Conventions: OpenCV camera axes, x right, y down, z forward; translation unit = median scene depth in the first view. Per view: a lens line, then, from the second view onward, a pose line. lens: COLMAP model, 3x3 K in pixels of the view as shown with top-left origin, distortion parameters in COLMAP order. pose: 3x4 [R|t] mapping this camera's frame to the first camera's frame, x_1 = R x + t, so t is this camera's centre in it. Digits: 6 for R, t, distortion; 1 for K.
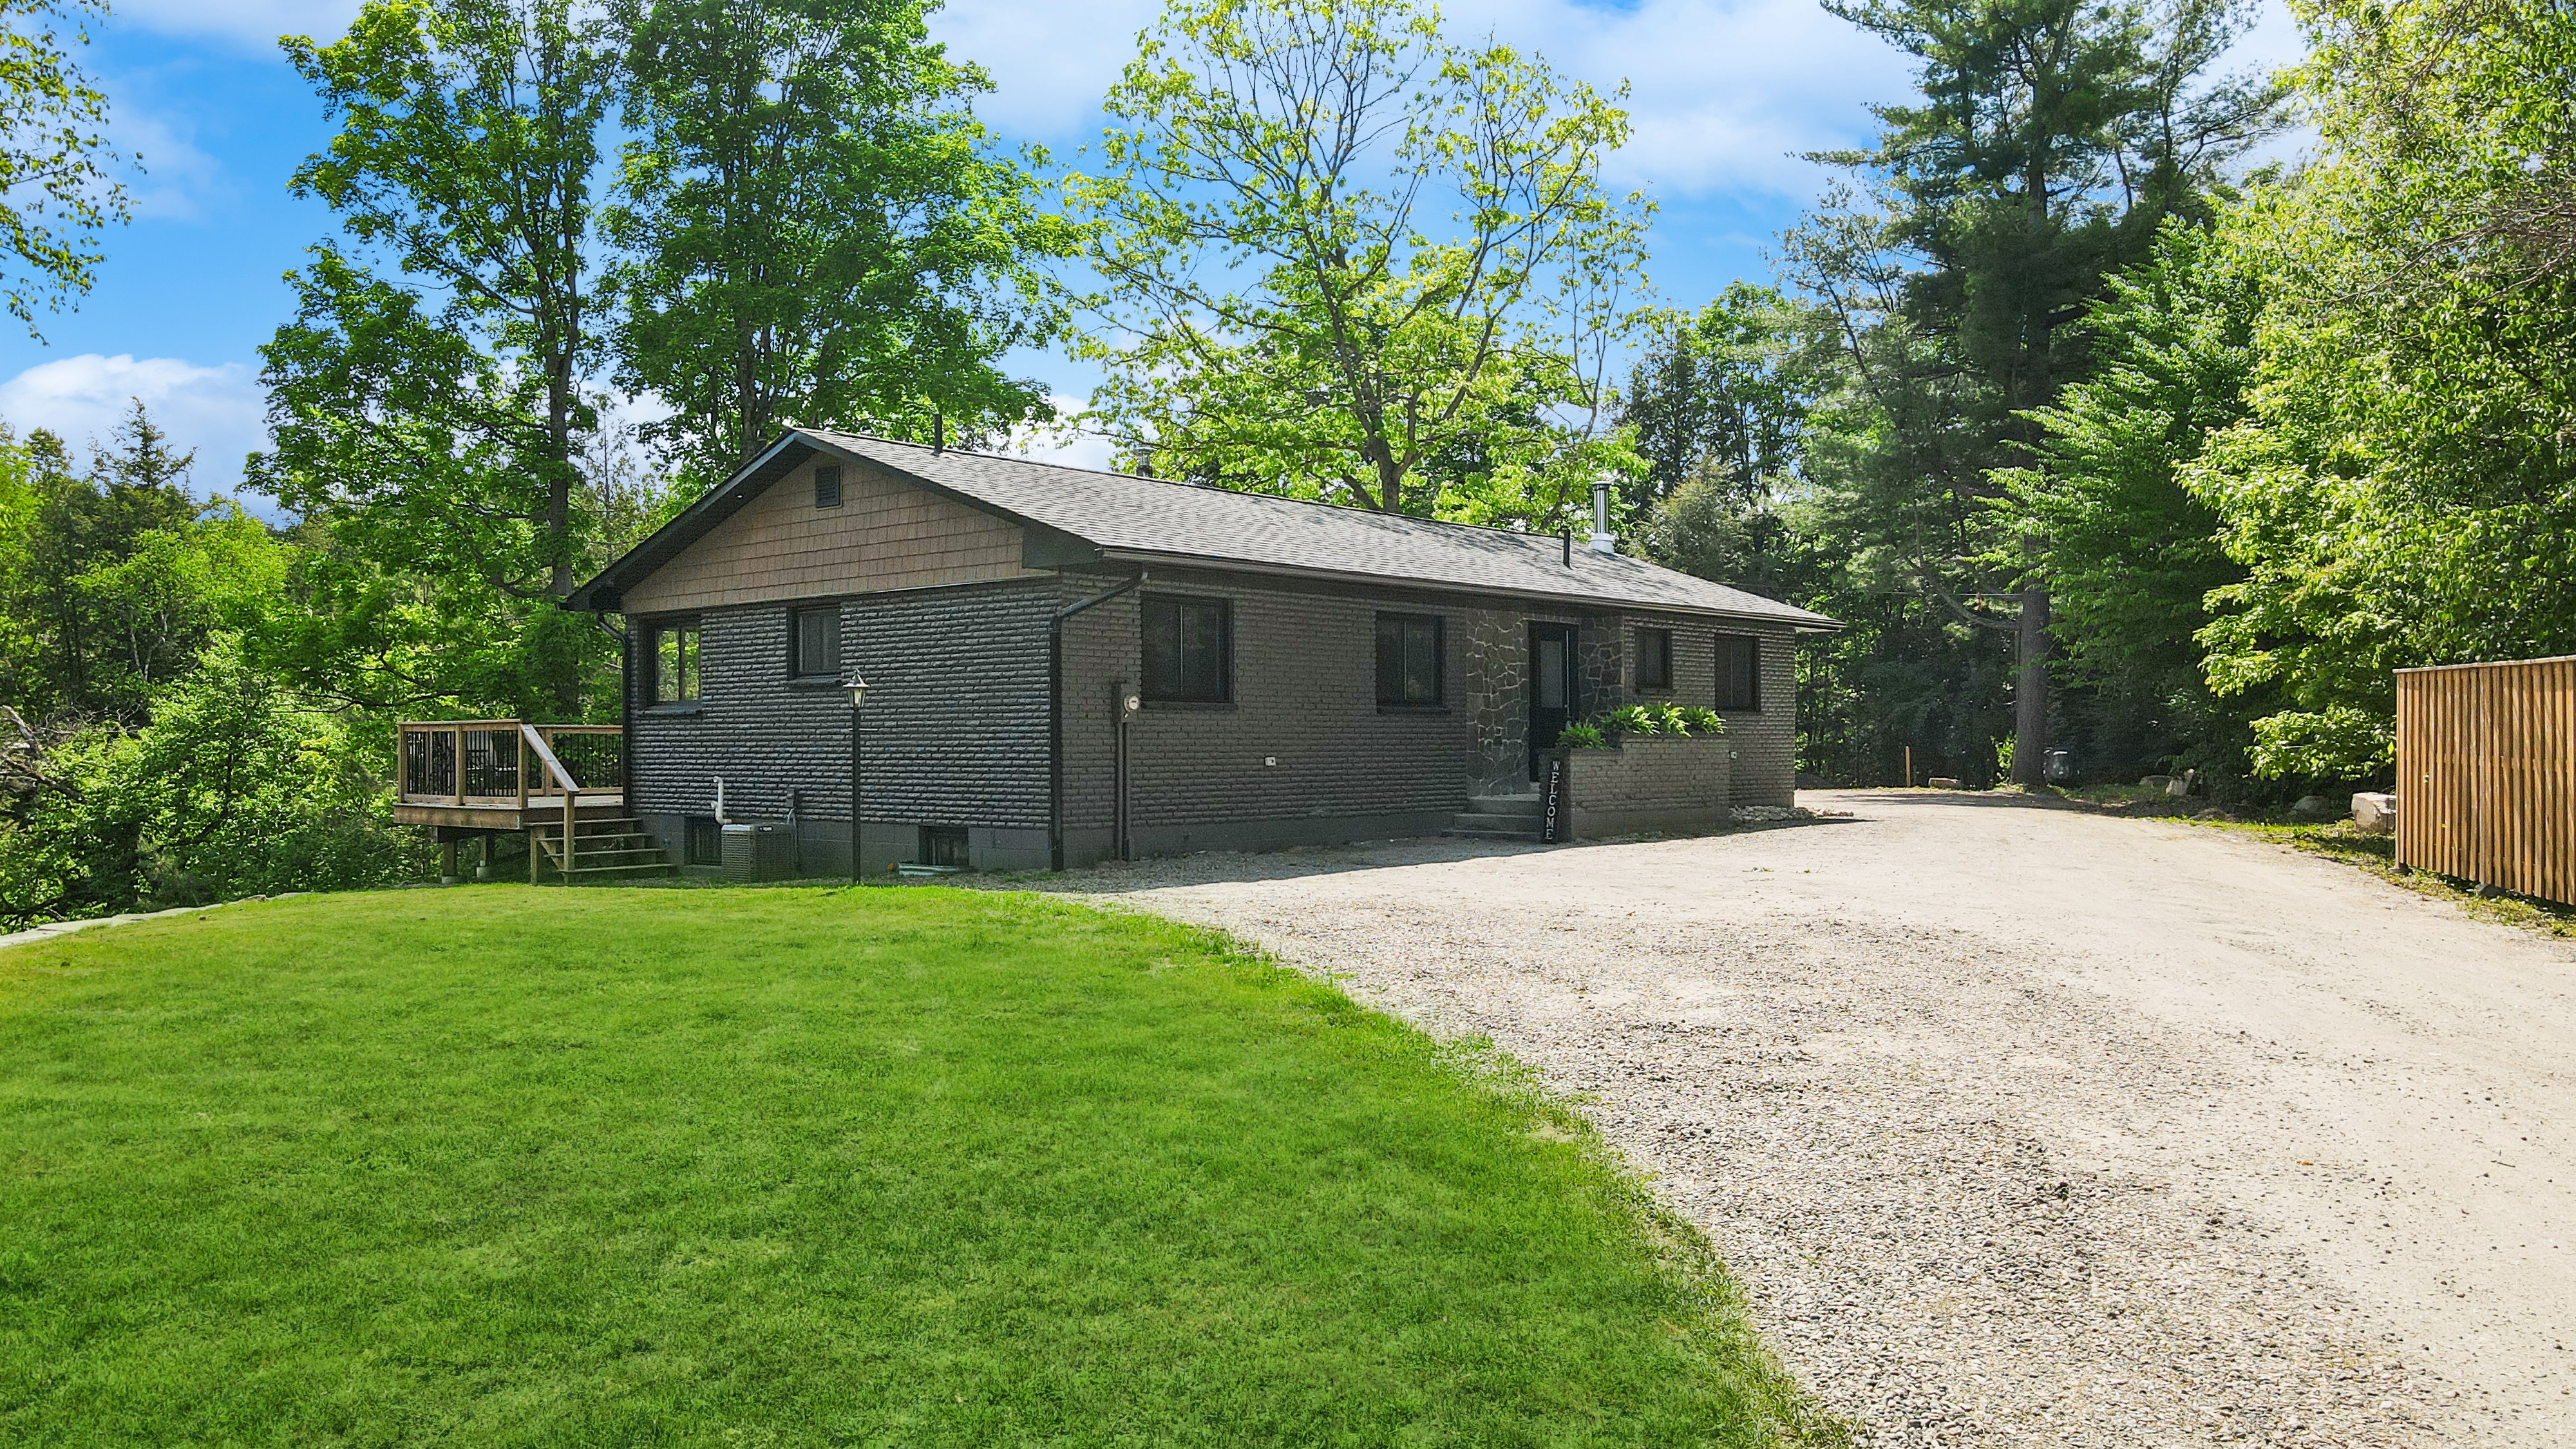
lens RADIAL K [[1912.3, 0, 1288.0], [0, 1912.3, 724.5], [0, 0, 1]] dist [0.004077, 0.001945]
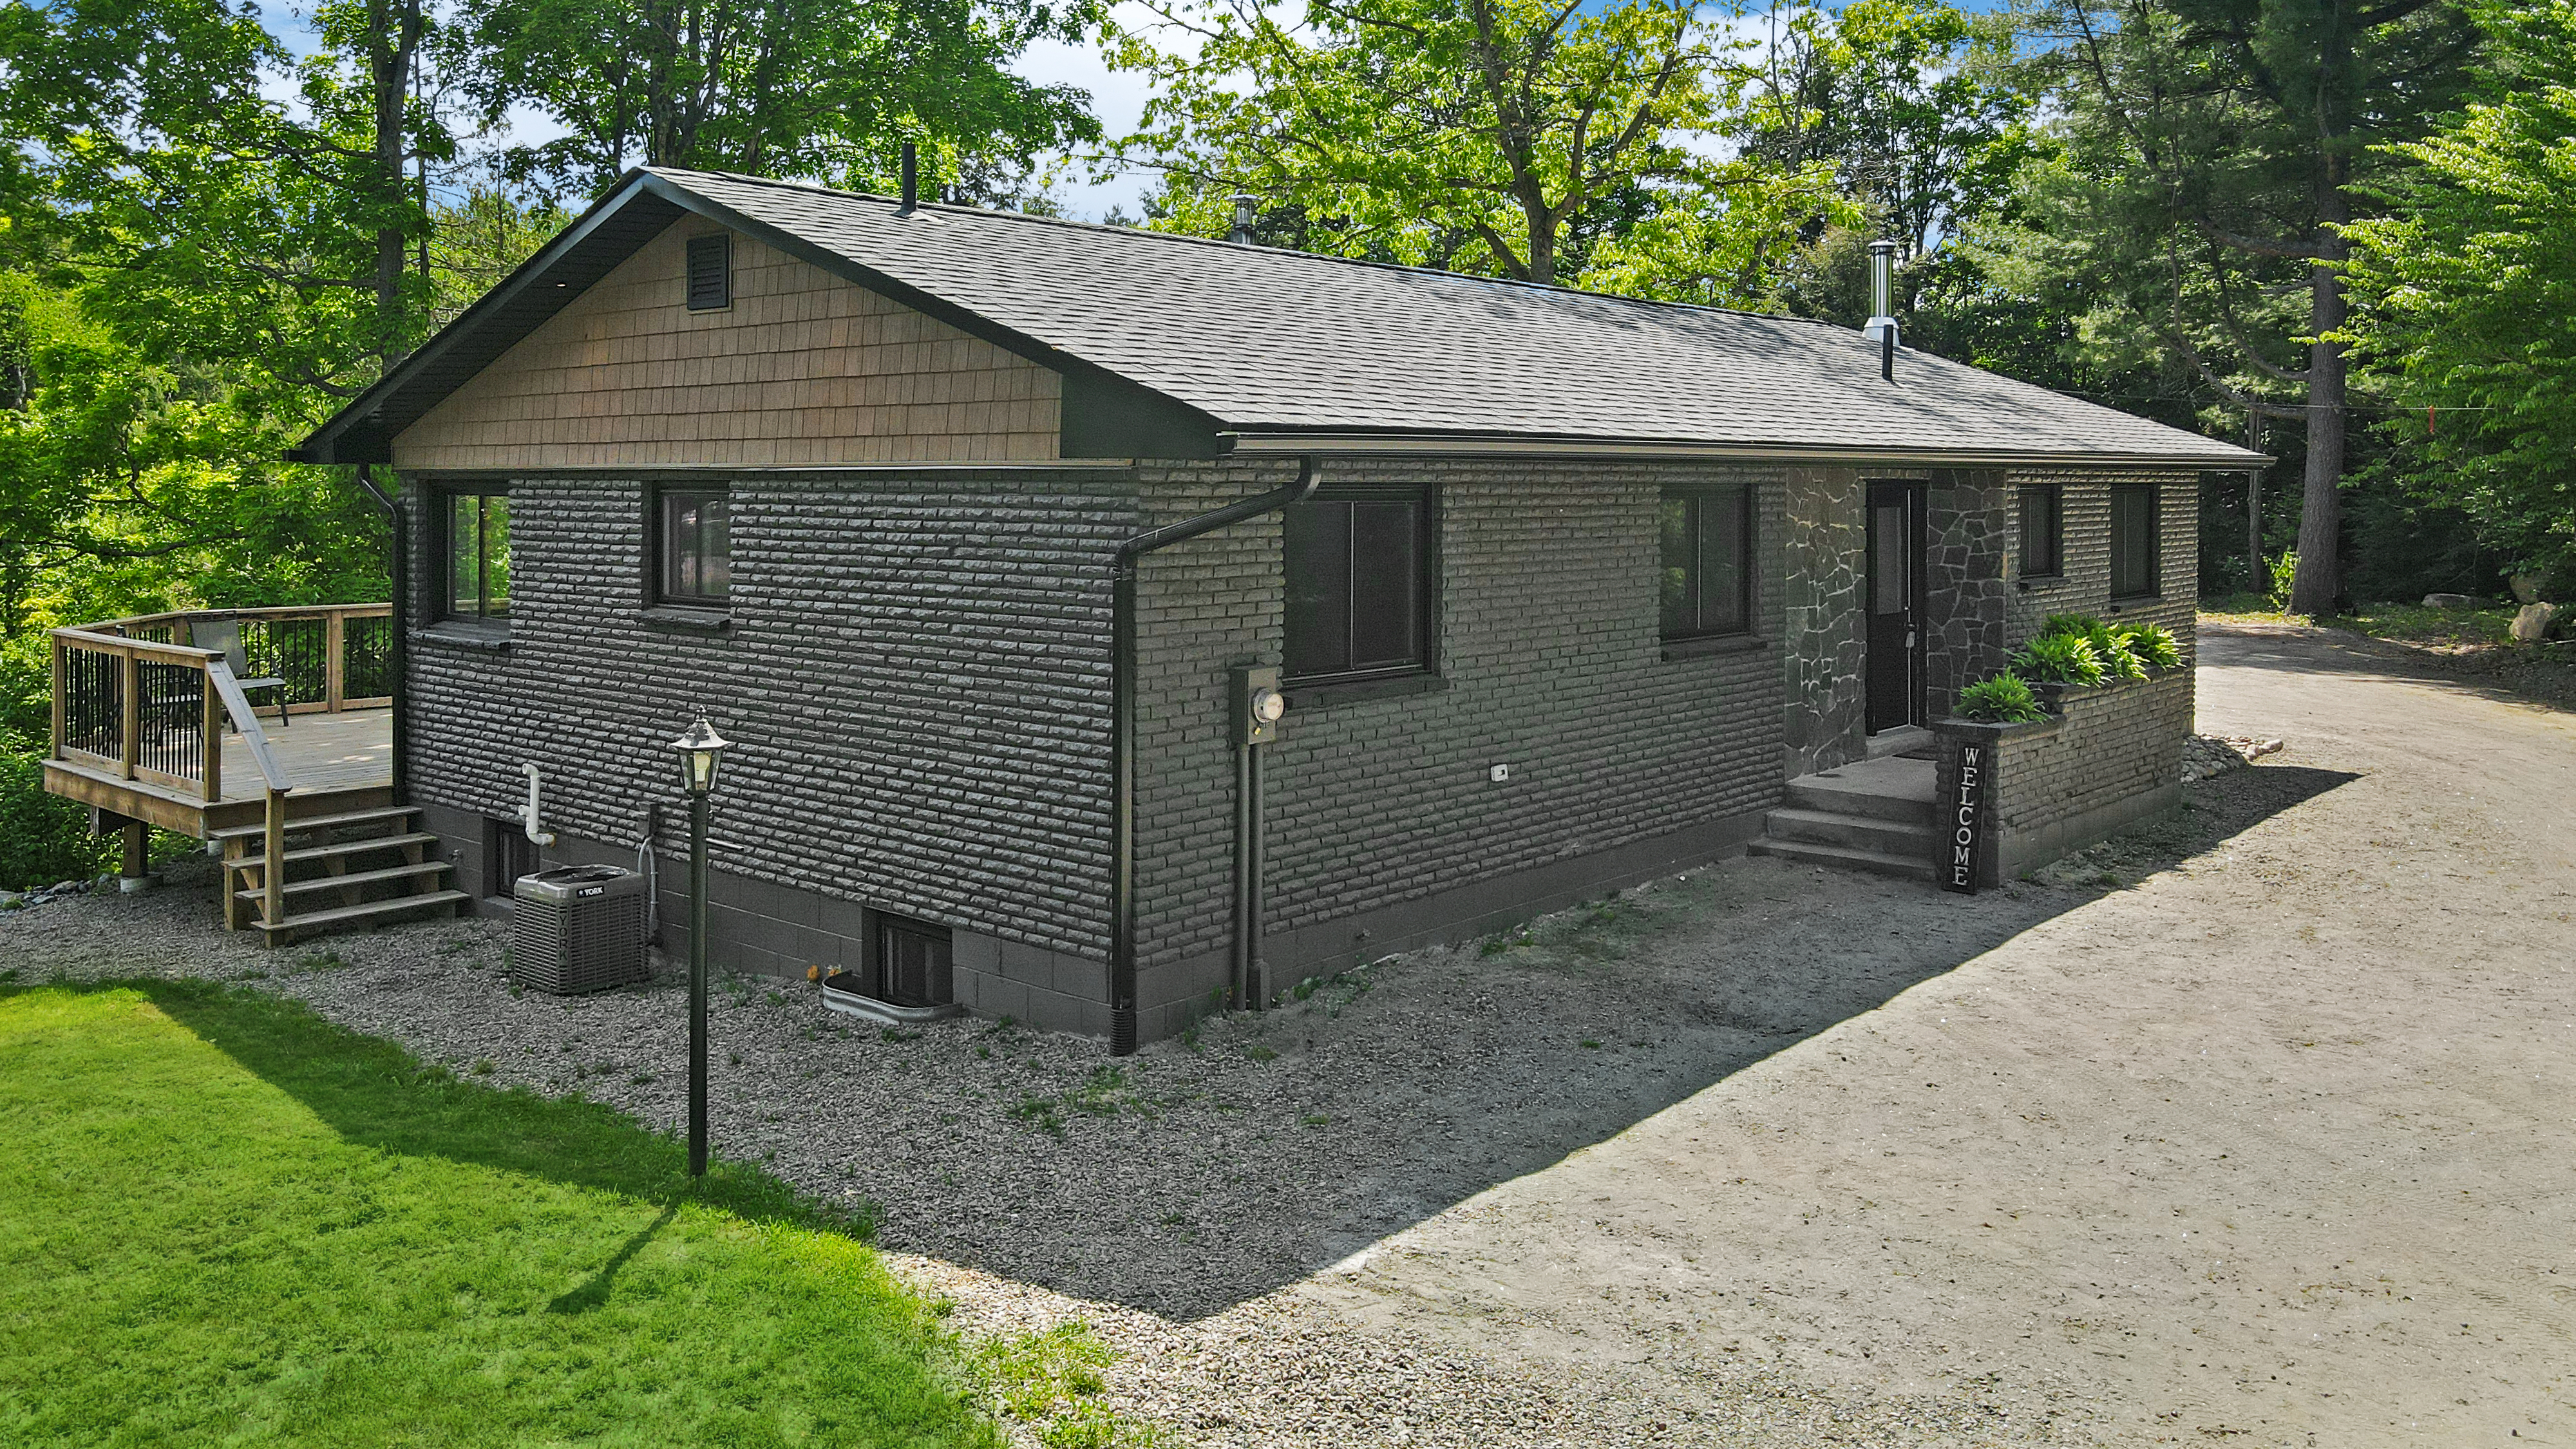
lens RADIAL K [[2013.4, 0, 1286.1], [0, 2013.4, 502.2], [0, 0, 1]] dist [-0.001513, 0.010181]
pose [[0.999857, 0.008170, -0.014798, -0.050250], [-0.007892, 0.999793, 0.018766, -0.055462], [0.014949, -0.018647, 0.999714, 0.330593]]
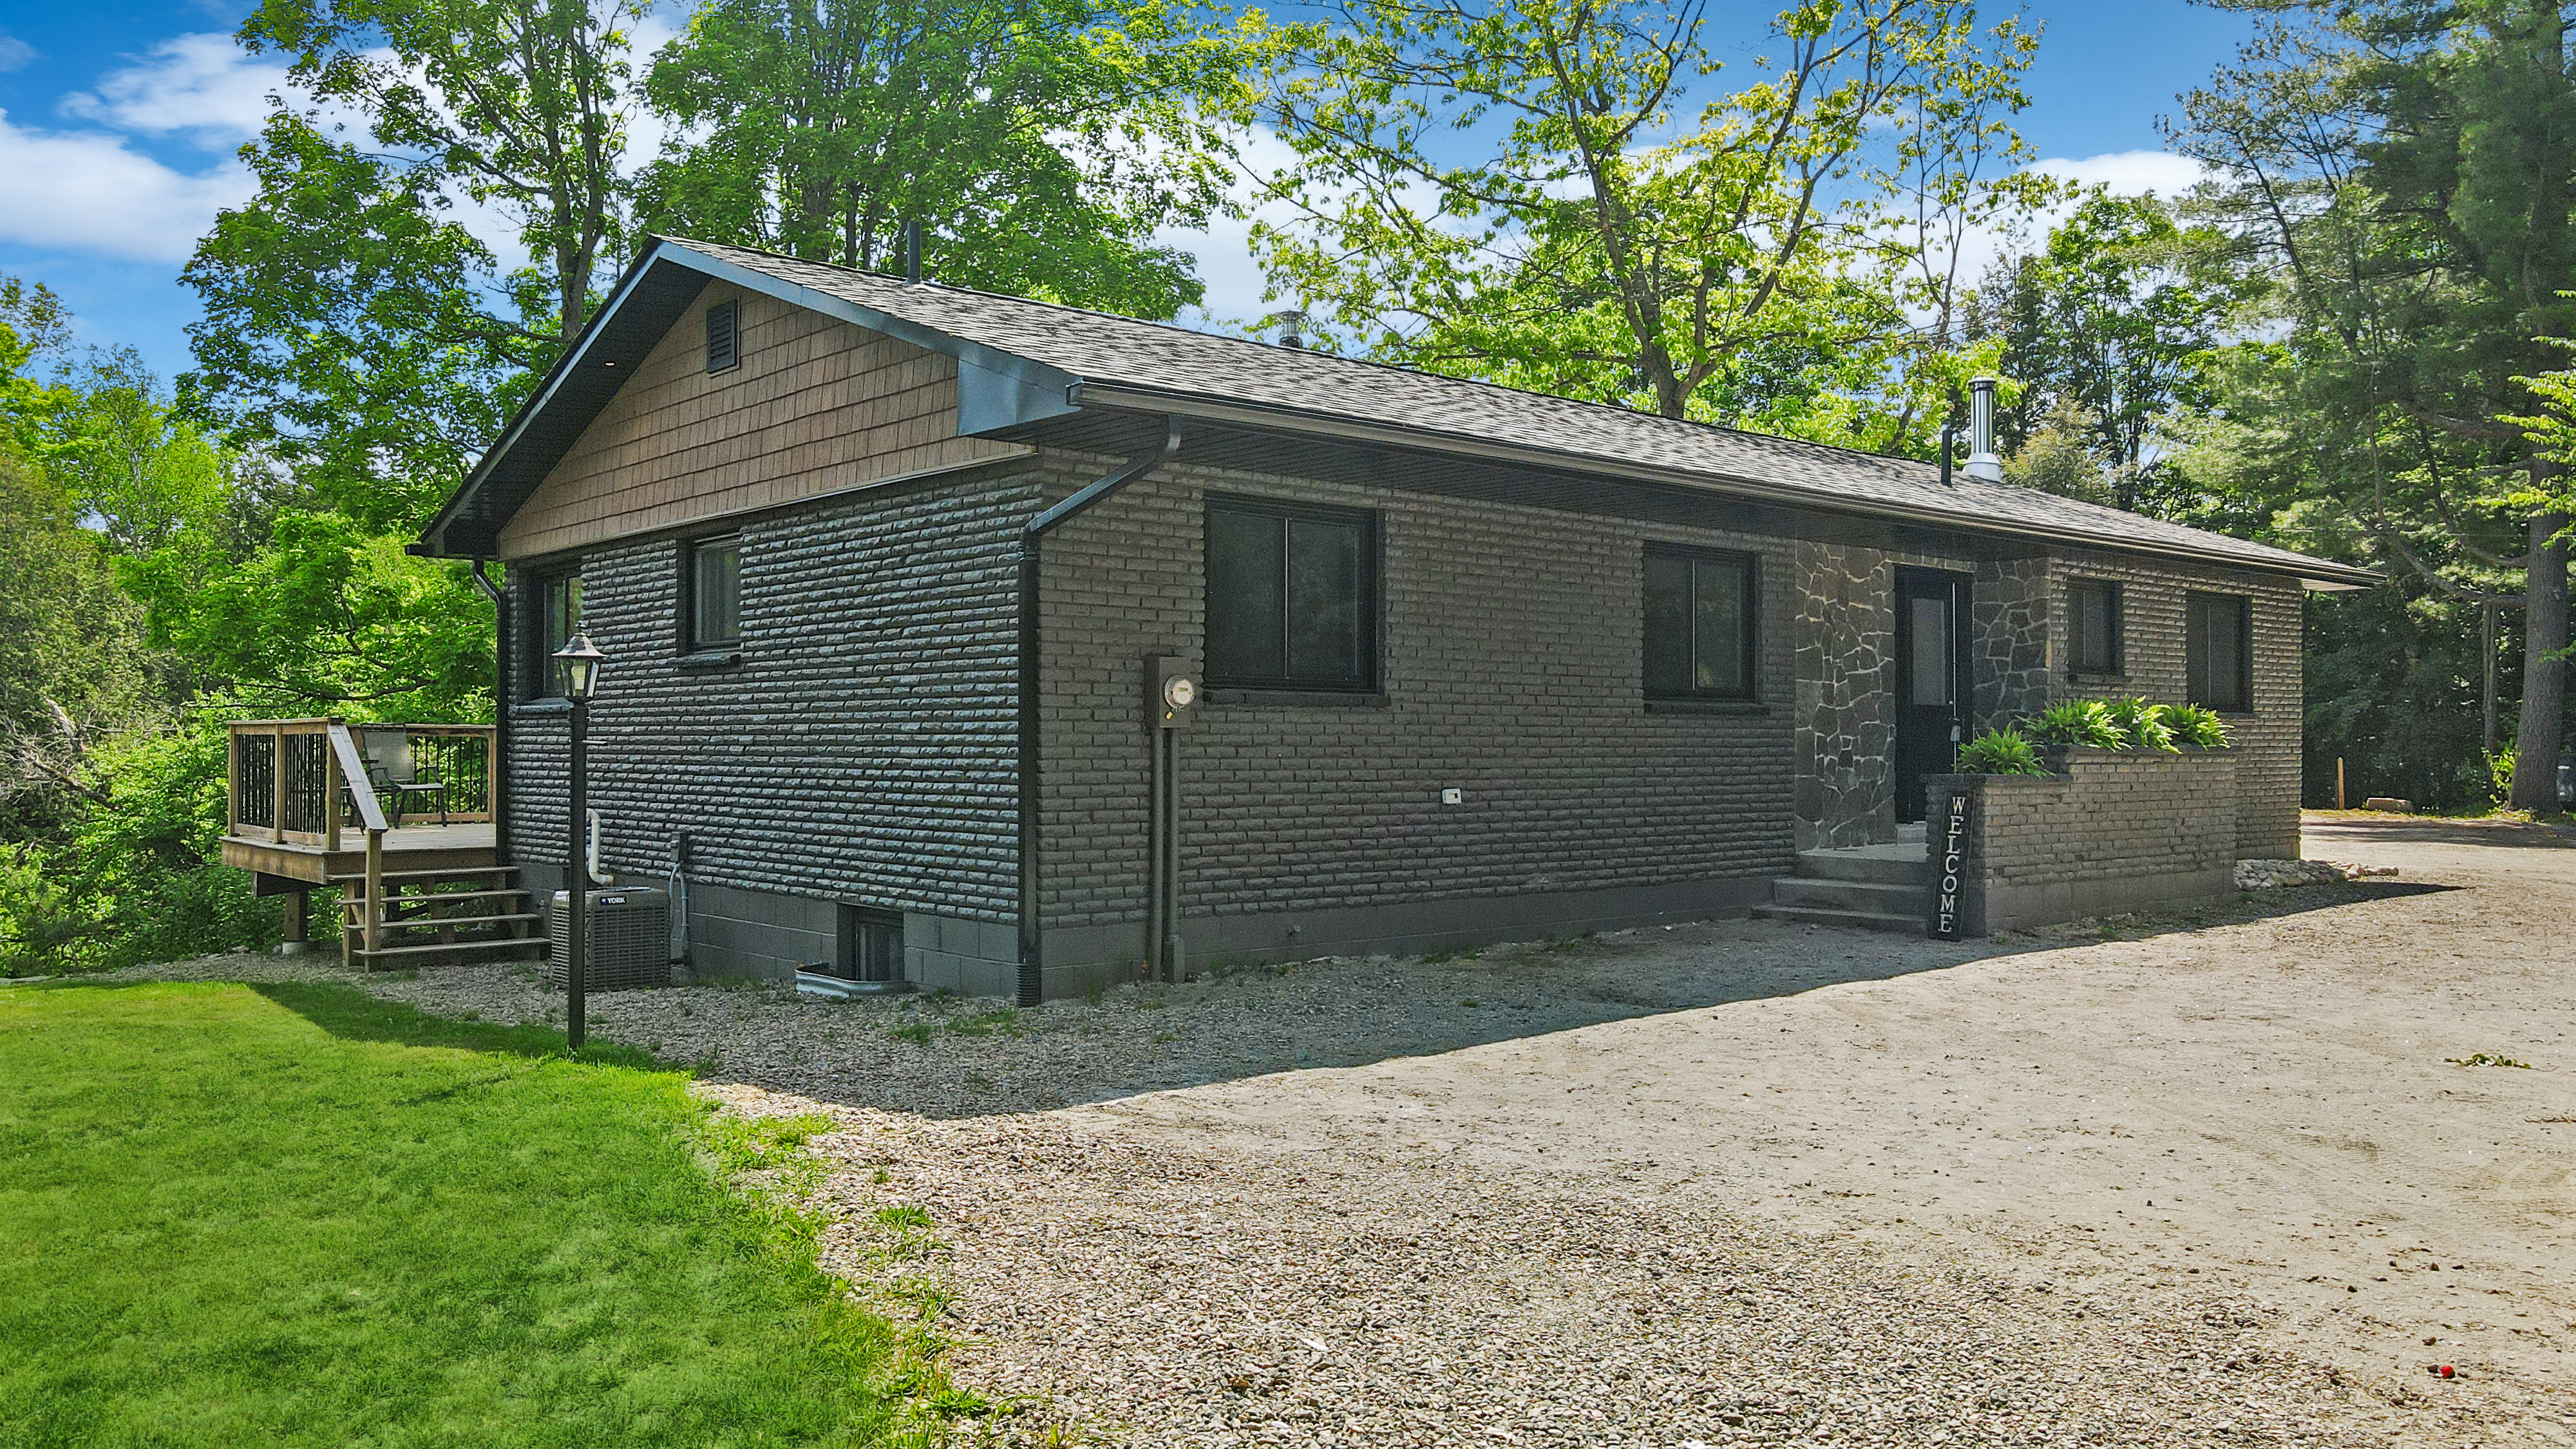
lens RADIAL K [[1962.8, 0, 1267.9], [0, 1962.8, 722.3], [0, 0, 1]] dist [-0.007297, 0.010983]
pose [[0.988686, 0.003978, -0.149950, 0.019406], [-0.004094, 0.999992, -0.000465, -0.001850], [0.149947, 0.001073, 0.988693, 0.326311]]
